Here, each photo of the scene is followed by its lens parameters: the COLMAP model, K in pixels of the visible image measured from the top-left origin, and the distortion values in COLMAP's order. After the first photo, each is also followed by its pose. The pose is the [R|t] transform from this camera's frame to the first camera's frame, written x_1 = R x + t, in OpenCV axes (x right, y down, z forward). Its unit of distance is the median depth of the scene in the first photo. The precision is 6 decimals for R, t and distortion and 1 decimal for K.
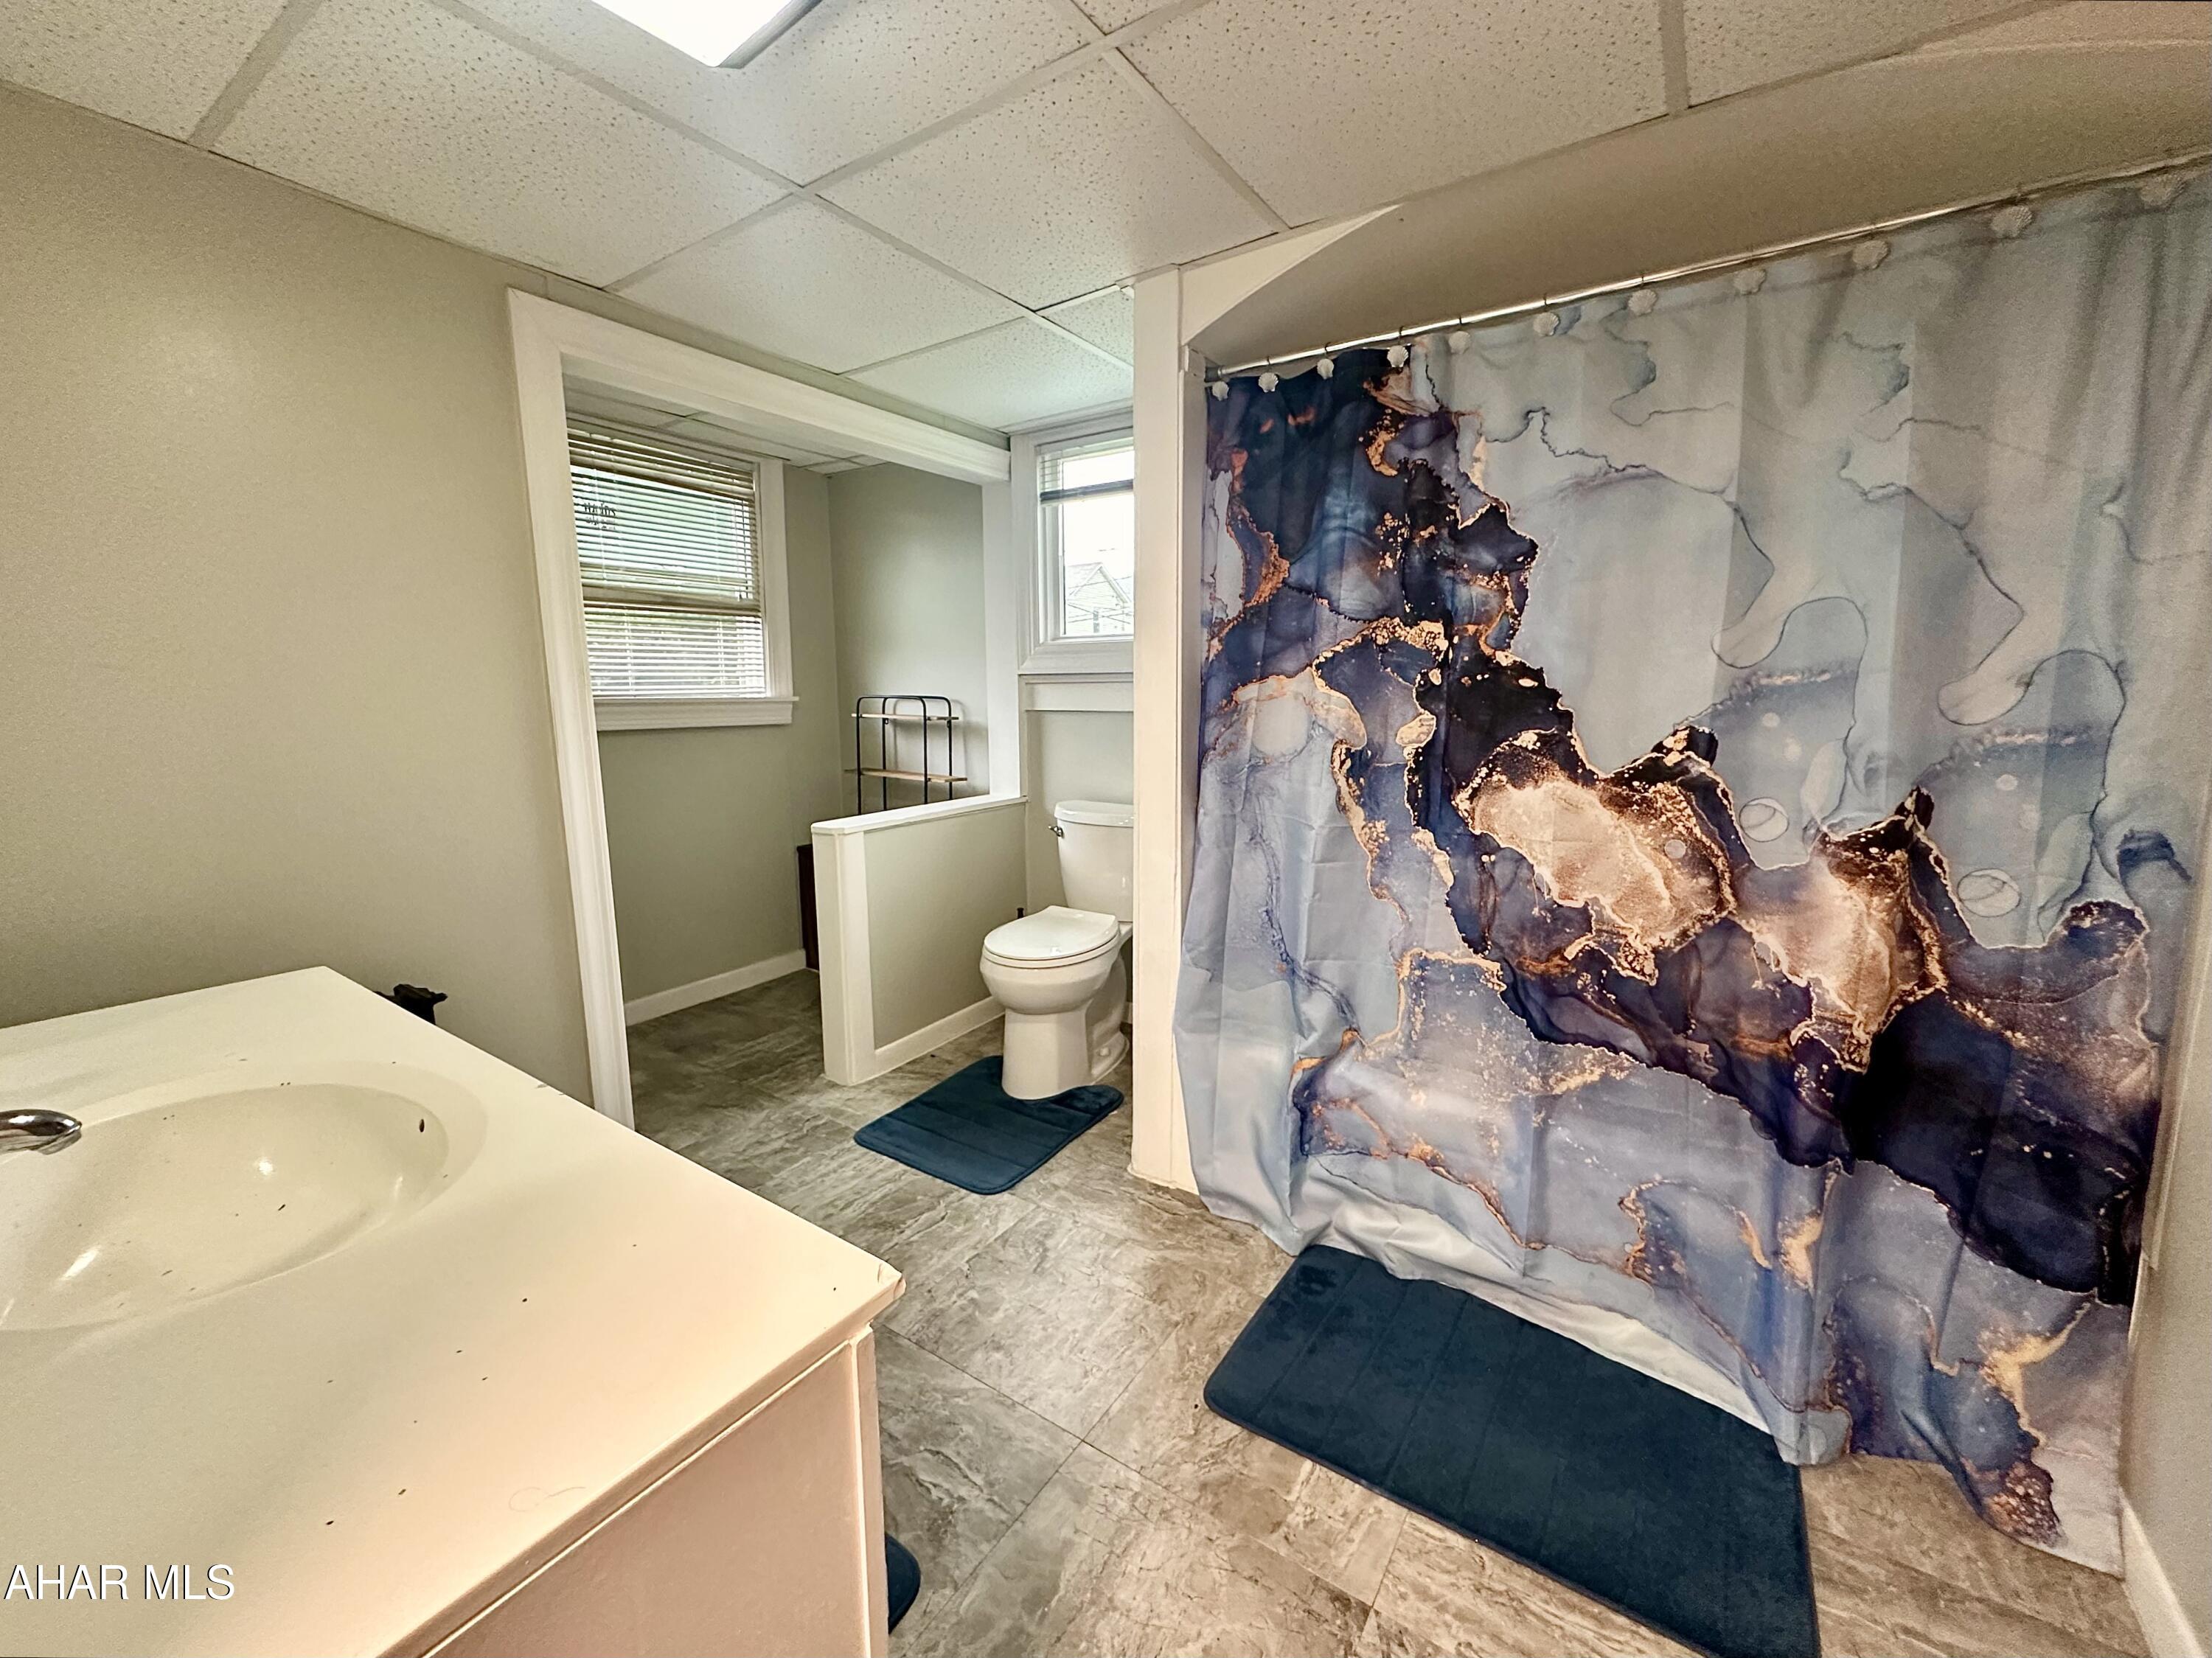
lens RADIAL K [[884.5, 0, 1106.0], [0, 884.5, 829.0], [0, 0, 1]] dist [-0.001863, 0.000083]
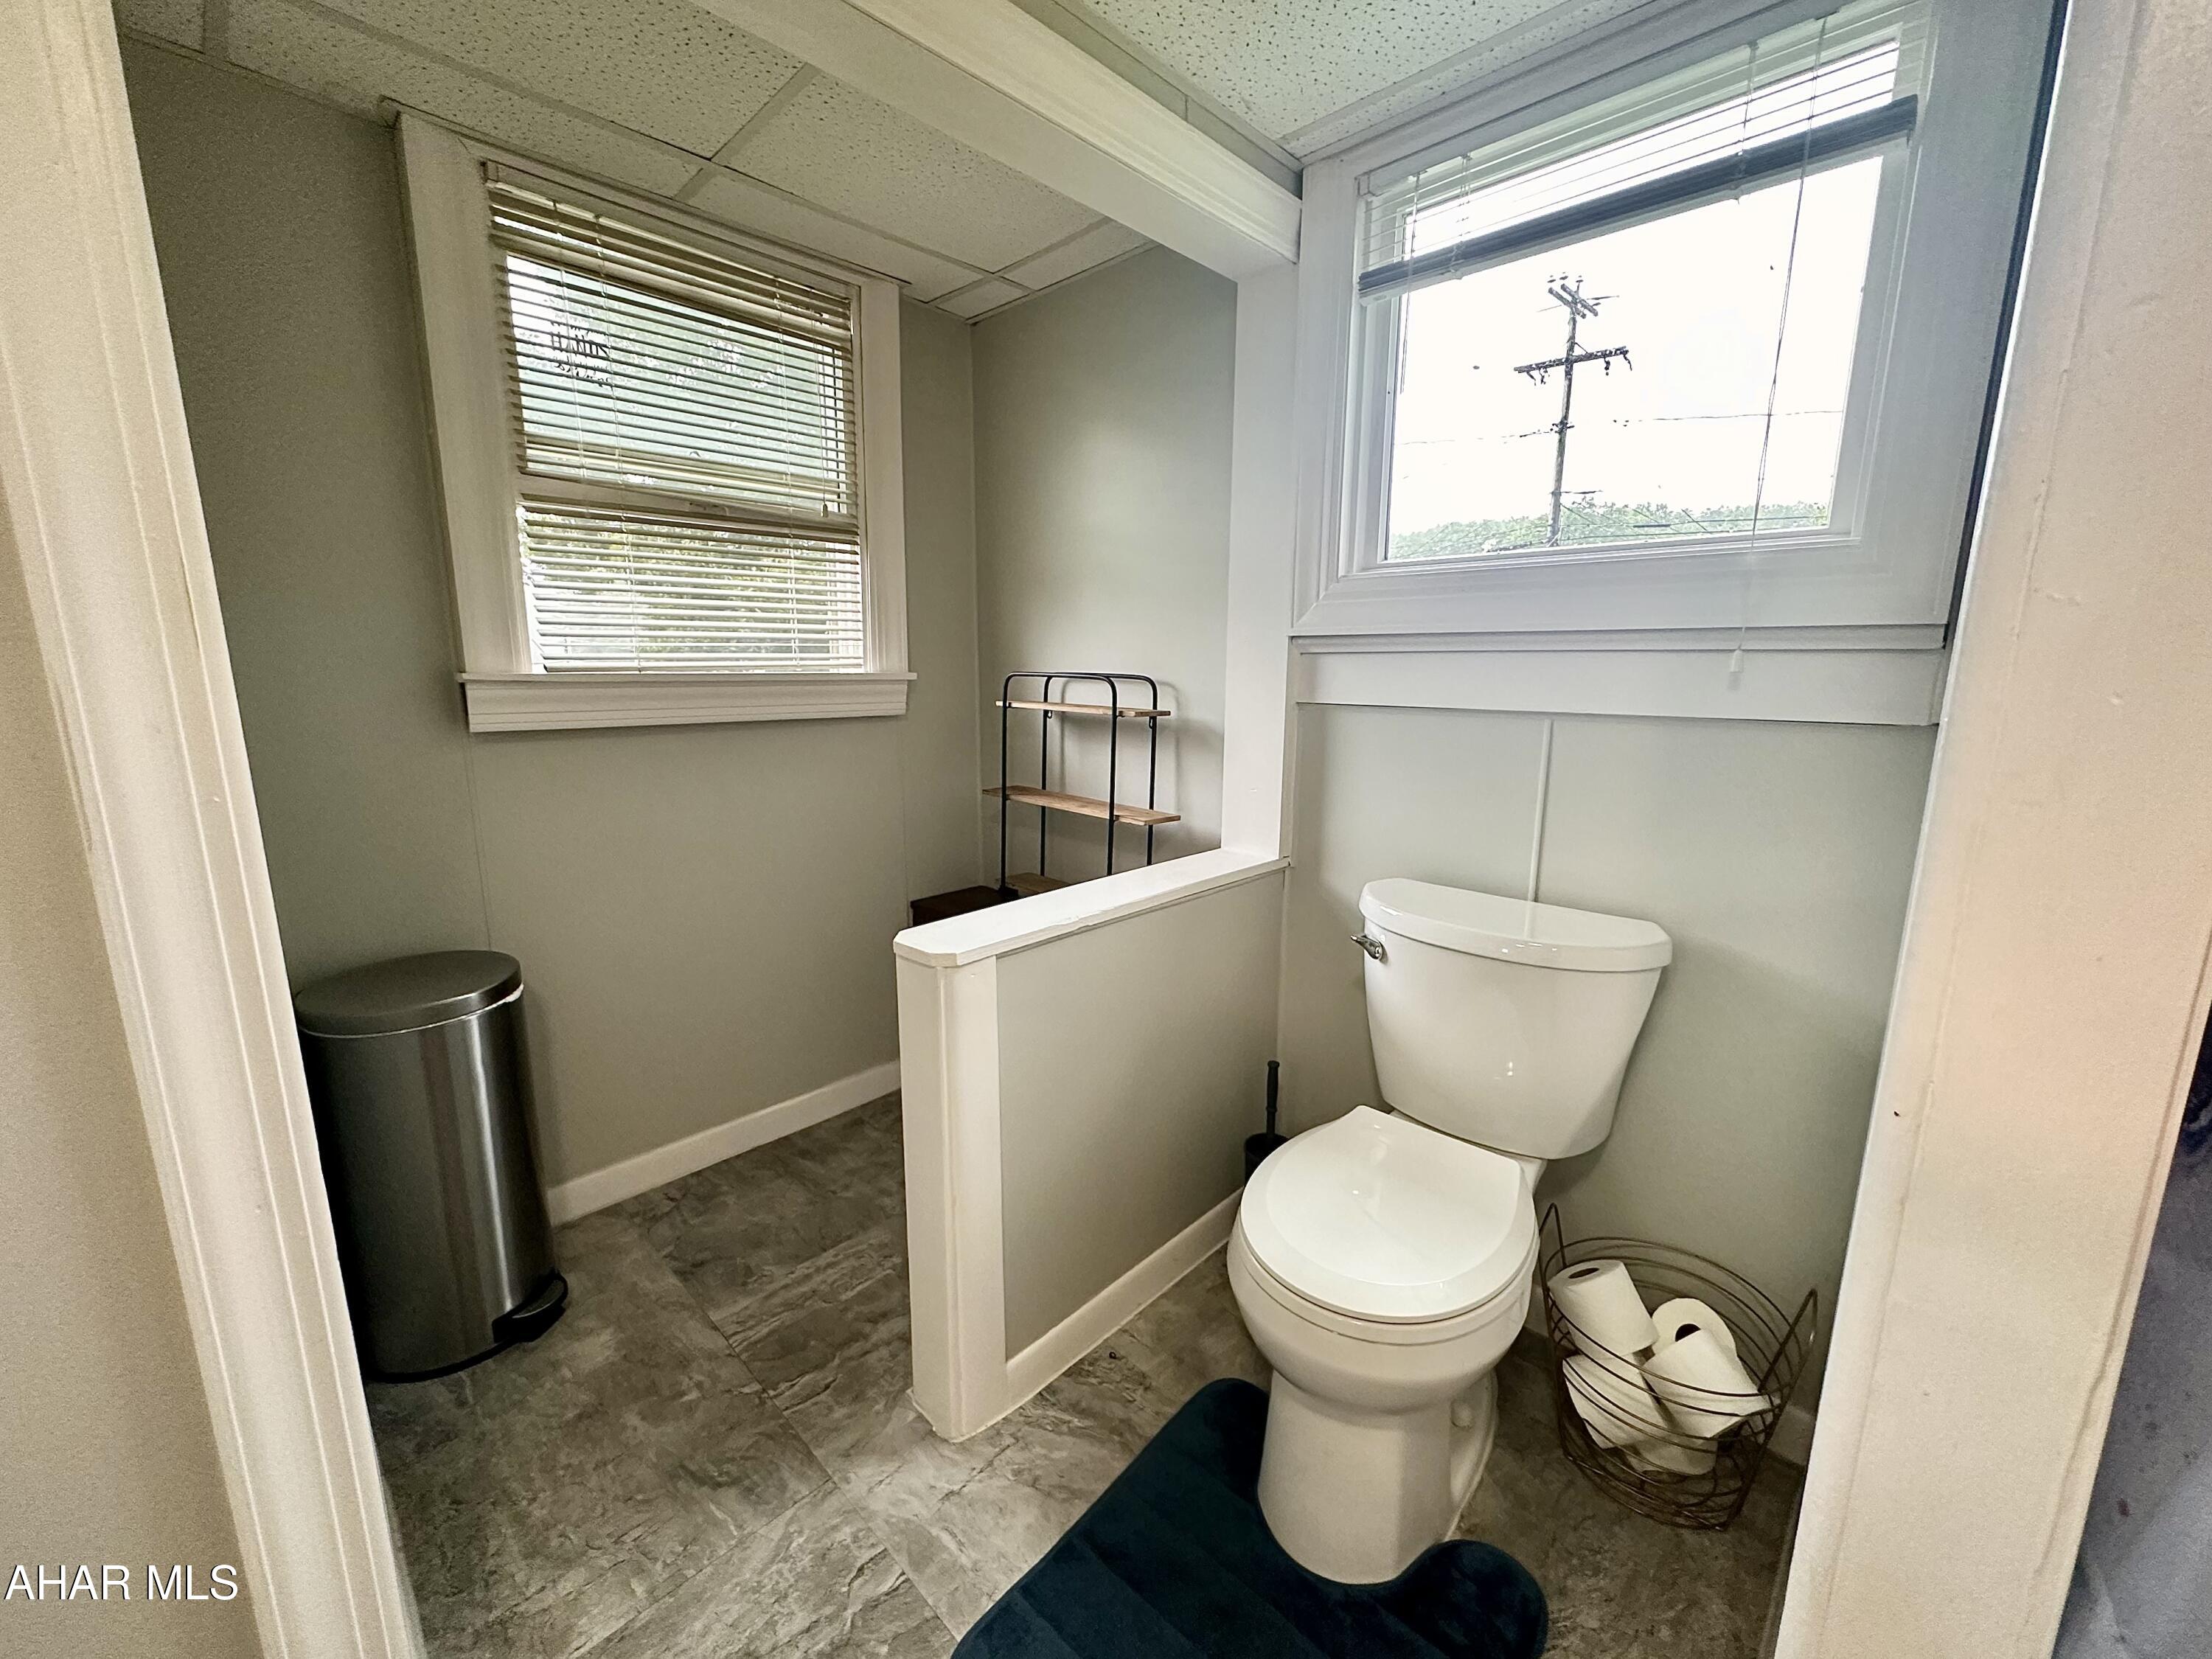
lens RADIAL K [[884.5, 0, 1106.0], [0, 884.5, 829.5], [0, 0, 1]] dist [-0.001863, 0.000083]
pose [[0.983659, 0.041024, -0.175305, -0.112694], [-0.035254, 0.998733, 0.035900, -0.074273], [0.176556, -0.029134, 0.983859, 0.456207]]
